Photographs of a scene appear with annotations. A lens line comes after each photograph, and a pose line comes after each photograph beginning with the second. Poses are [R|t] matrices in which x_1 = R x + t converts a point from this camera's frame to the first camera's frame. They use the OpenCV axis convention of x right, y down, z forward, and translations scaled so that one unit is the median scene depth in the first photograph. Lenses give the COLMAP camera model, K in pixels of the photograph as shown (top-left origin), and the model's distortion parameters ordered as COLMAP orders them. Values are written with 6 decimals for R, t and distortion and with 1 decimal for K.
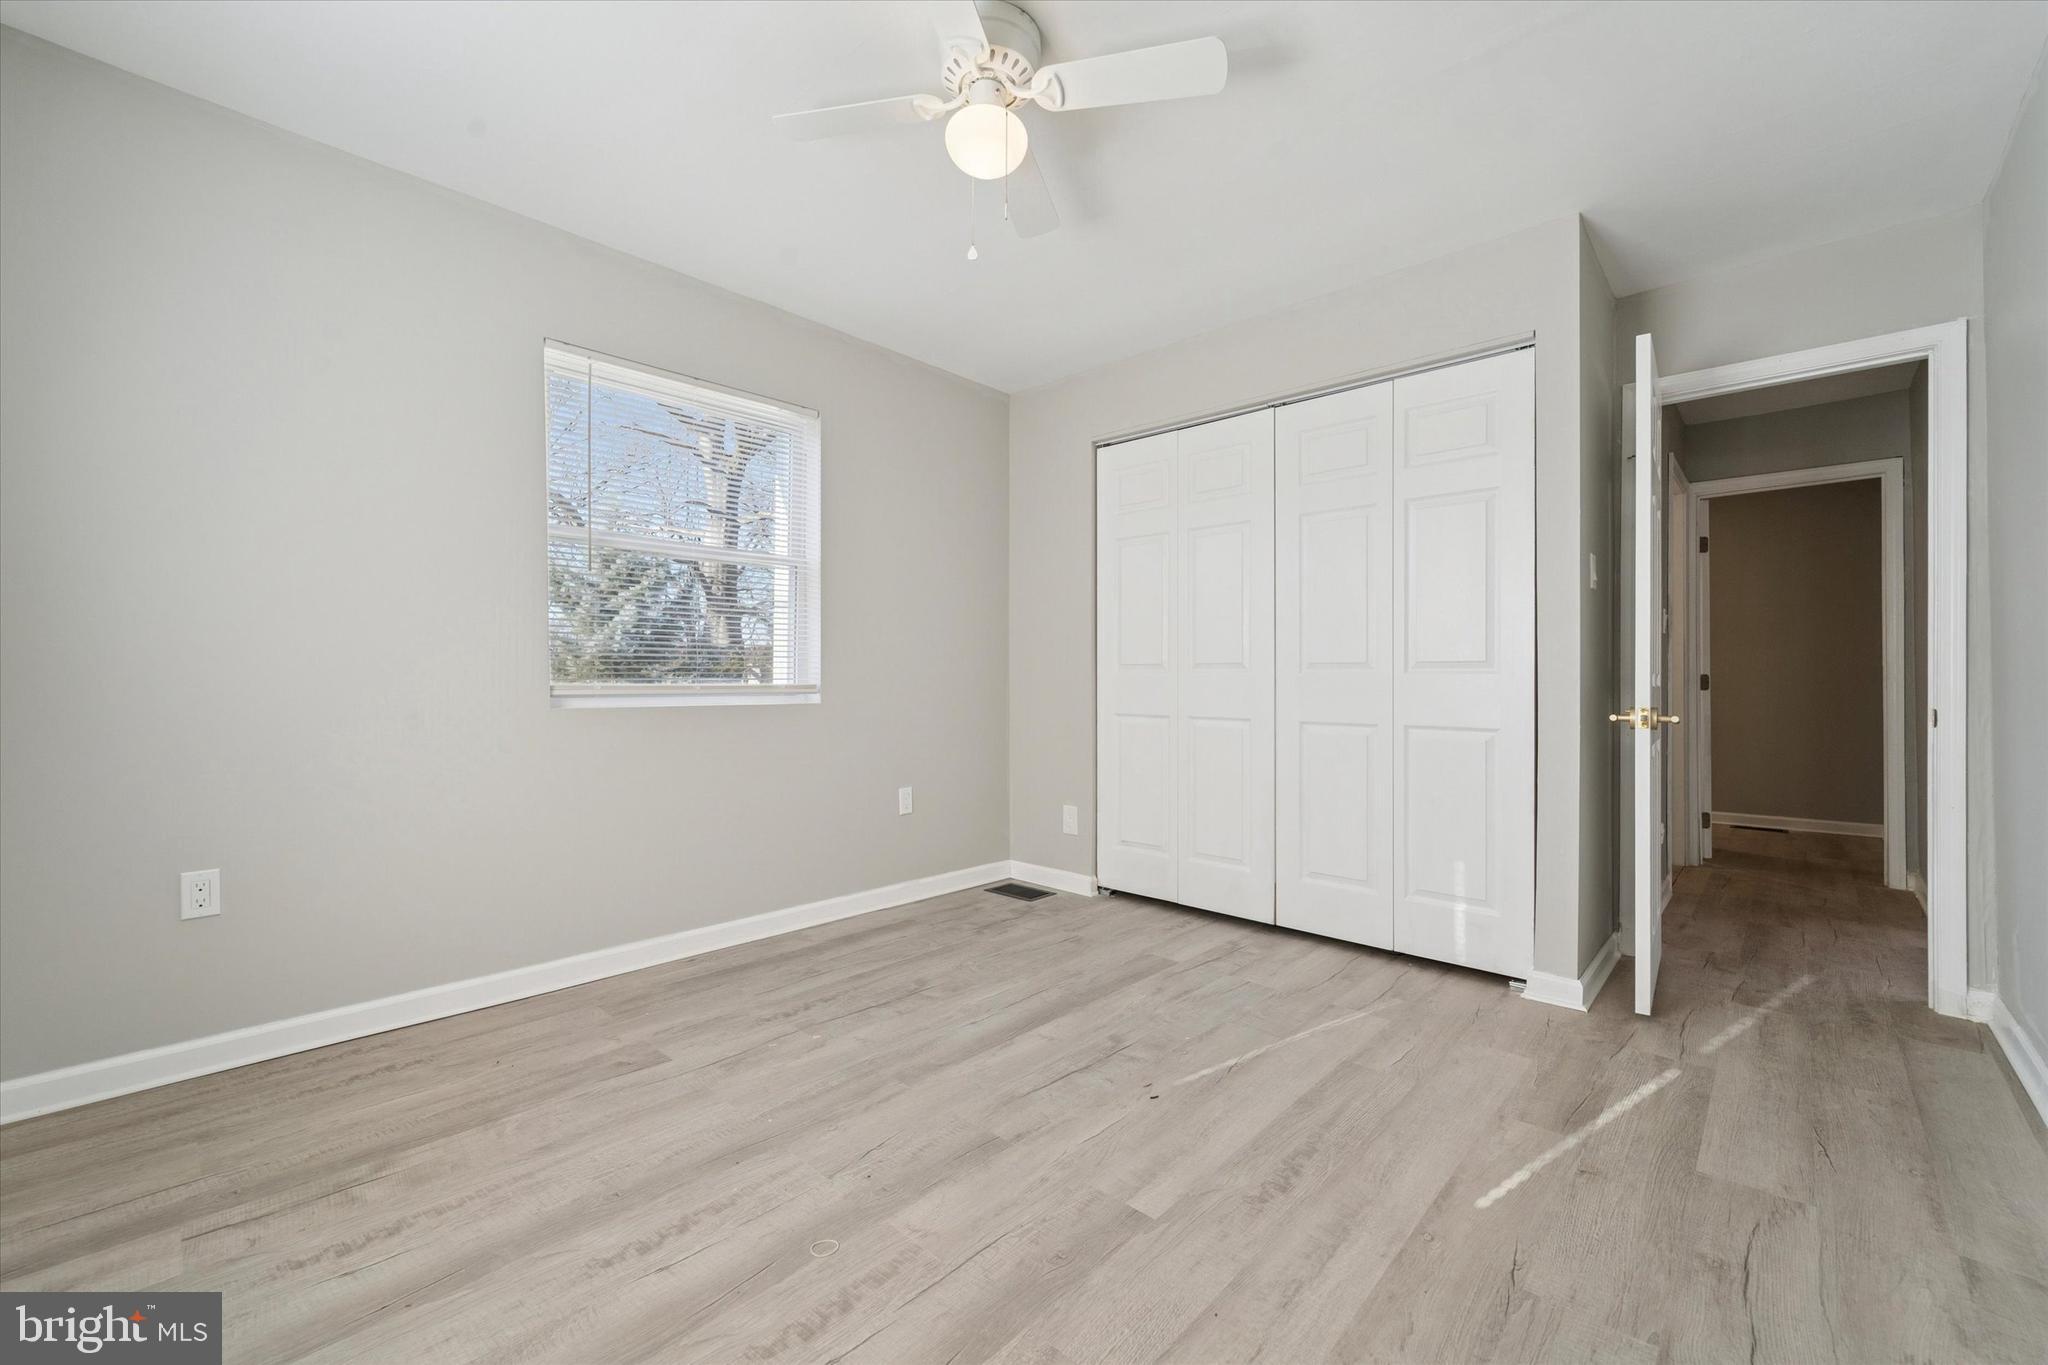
lens RADIAL K [[824.4, 0, 1018.2], [0, 824.4, 678.2], [0, 0, 1]] dist [0.000940, -0.001260]
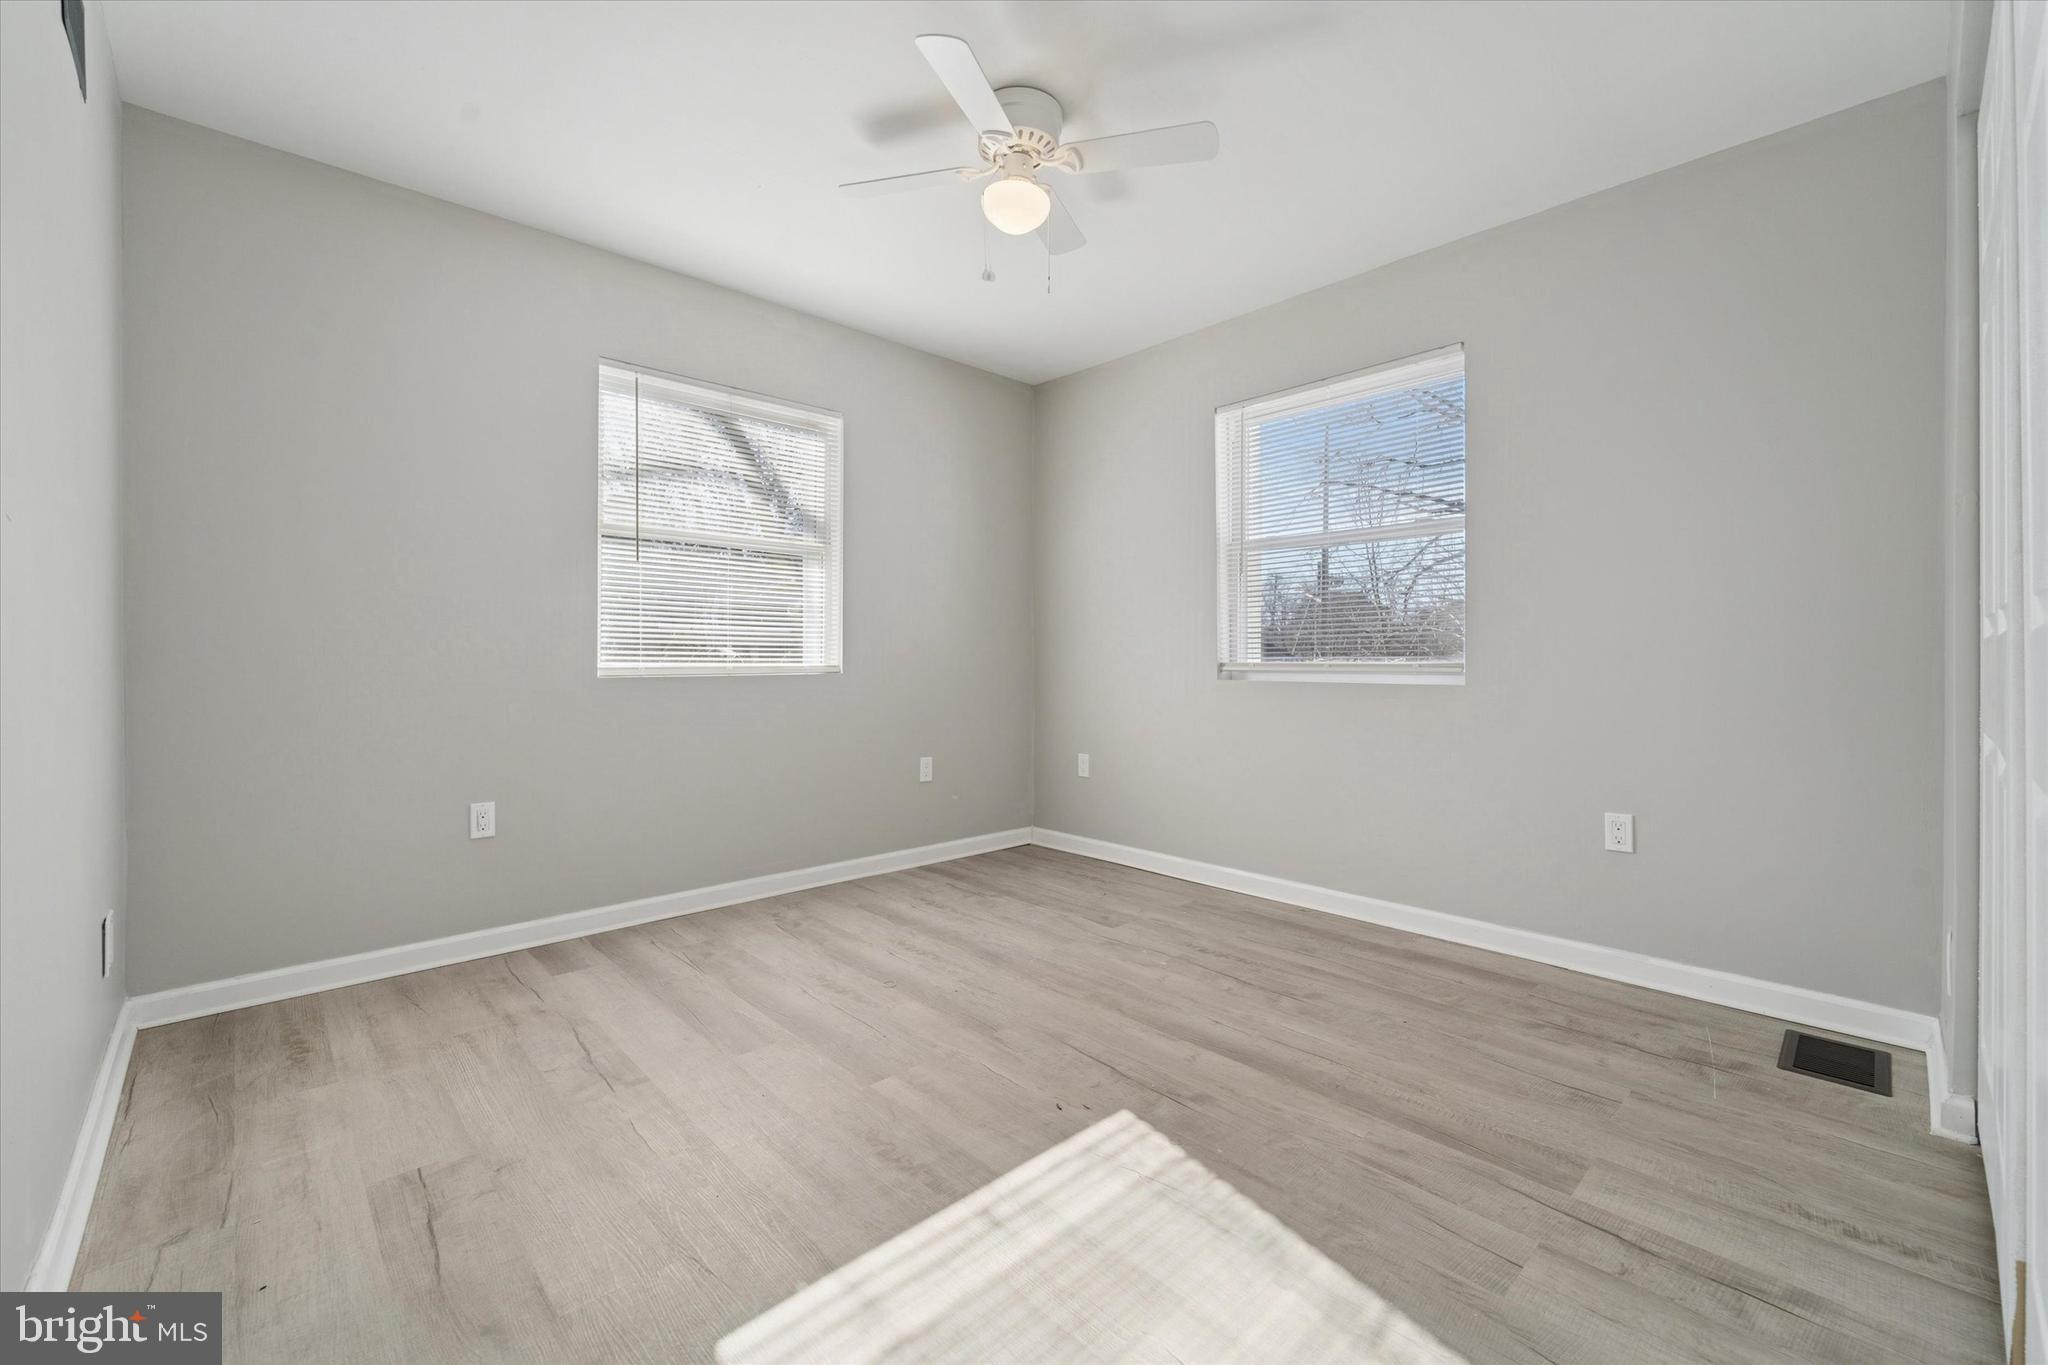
lens RADIAL K [[824.4, 0, 1022.8], [0, 824.4, 675.7], [0, 0, 1]] dist [0.000940, -0.001260]
pose [[-0.053676, 0.016905, -0.998415, 0.988334], [0.002182, 0.999856, 0.016812, 0.006911], [0.998556, -0.001276, -0.053705, 0.919817]]
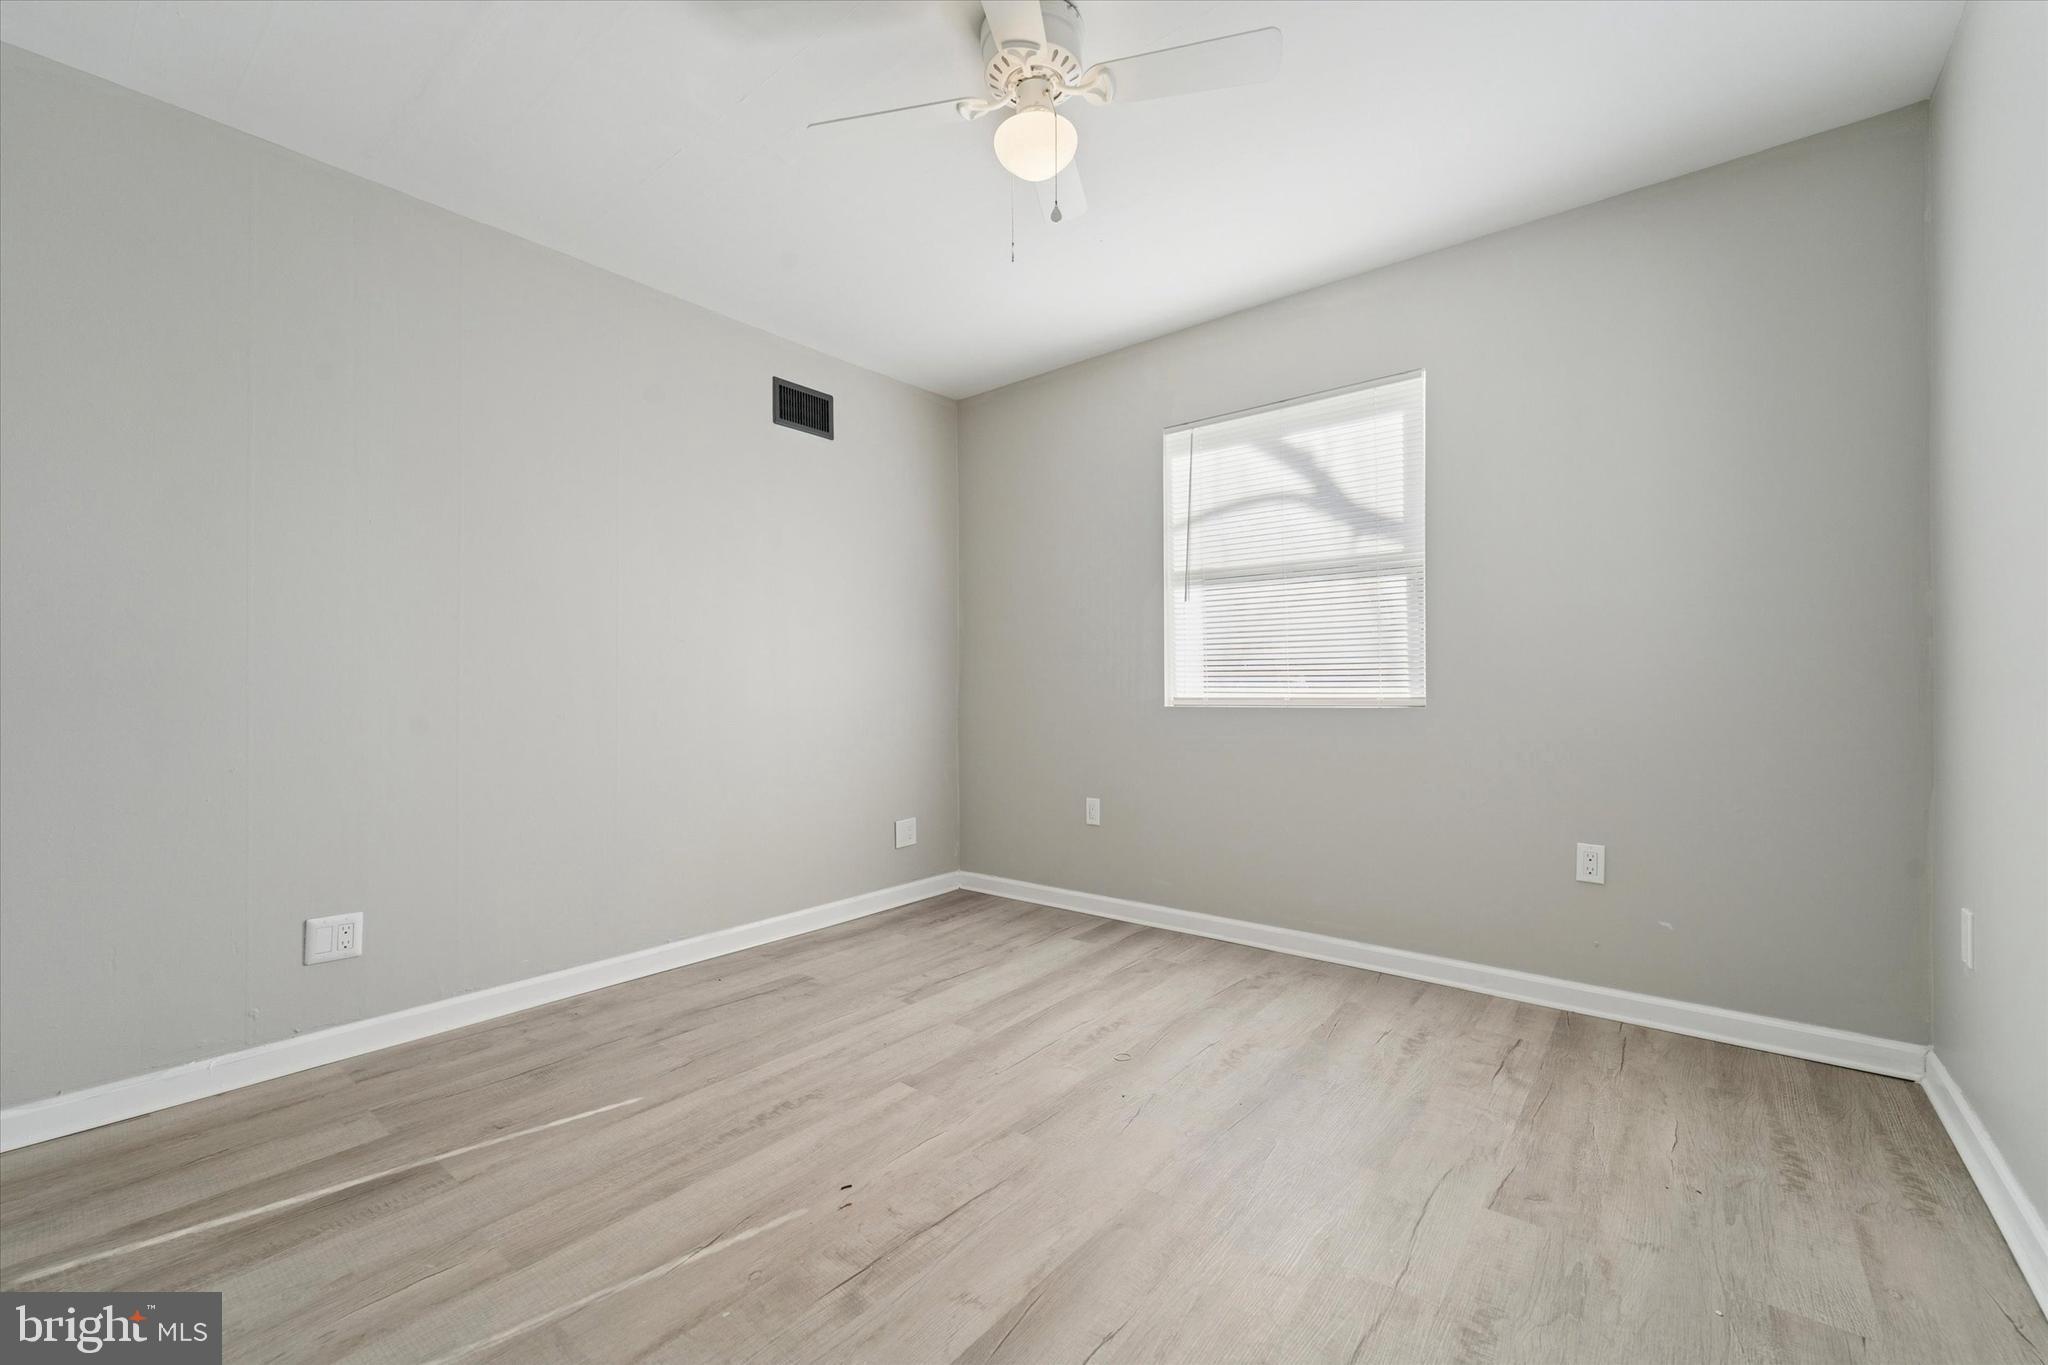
lens RADIAL K [[824.4, 0, 1036.9], [0, 824.4, 685.6], [0, 0, 1]] dist [0.000940, -0.001260]
pose [[-0.996007, 0.002897, -0.089229, 0.041178], [0.003684, 0.999956, -0.008663, 0.005041], [0.089200, -0.008957, -0.995973, 1.692743]]
